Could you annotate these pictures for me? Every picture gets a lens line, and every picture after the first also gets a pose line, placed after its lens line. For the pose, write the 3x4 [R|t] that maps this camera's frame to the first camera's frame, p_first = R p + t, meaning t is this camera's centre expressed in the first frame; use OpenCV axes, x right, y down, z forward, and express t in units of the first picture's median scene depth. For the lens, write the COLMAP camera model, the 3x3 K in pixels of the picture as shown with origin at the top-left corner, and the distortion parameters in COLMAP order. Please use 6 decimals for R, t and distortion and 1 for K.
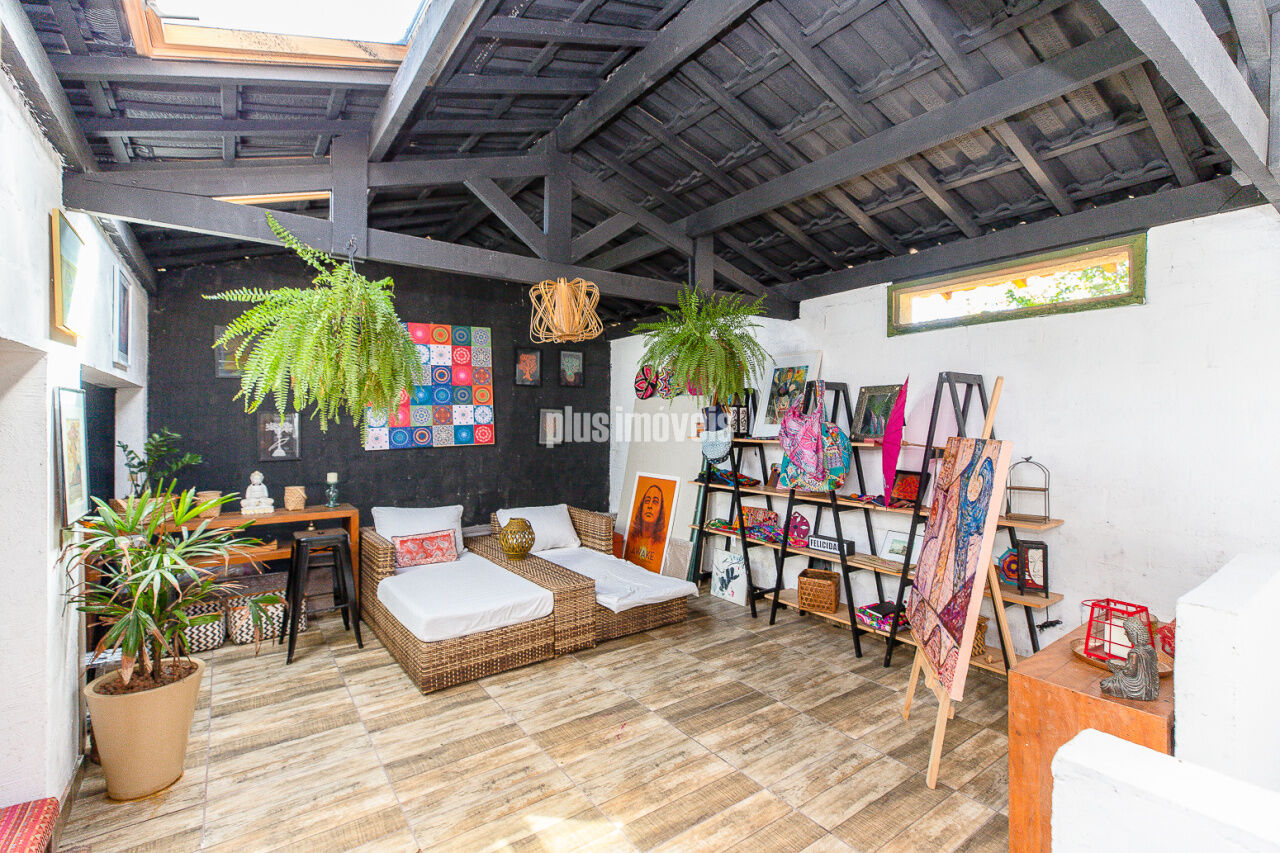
lens RADIAL K [[584.1, 0, 643.0], [0, 584.1, 425.5], [0, 0, 1]] dist [0.003262, -0.000316]
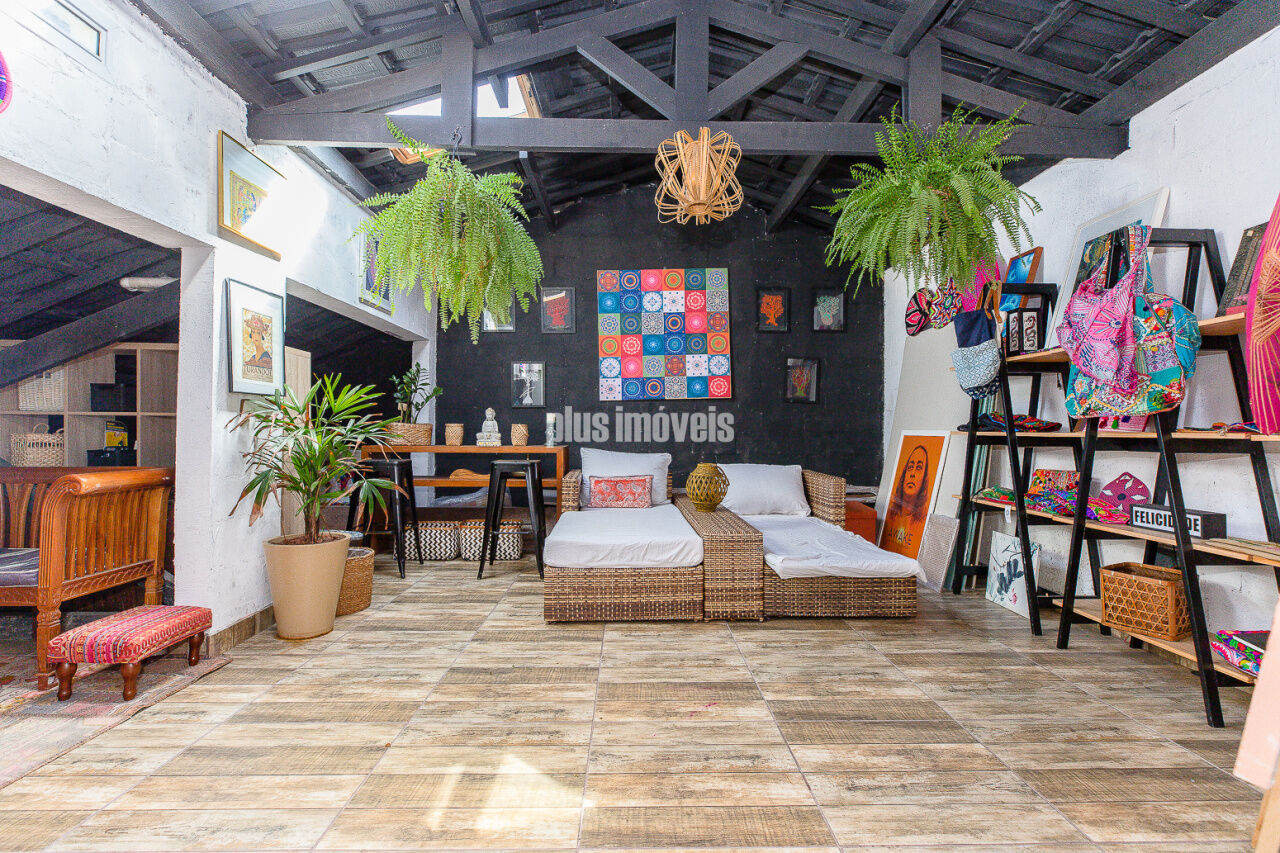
lens RADIAL K [[611.0, 0, 641.2], [0, 611.0, 423.8], [0, 0, 1]] dist [-0.004193, -0.000520]
pose [[0.823358, 0.001915, -0.567520, 0.227866], [-0.015146, 0.999712, -0.018601, 0.128322], [0.567321, 0.023911, 0.823150, 0.226560]]
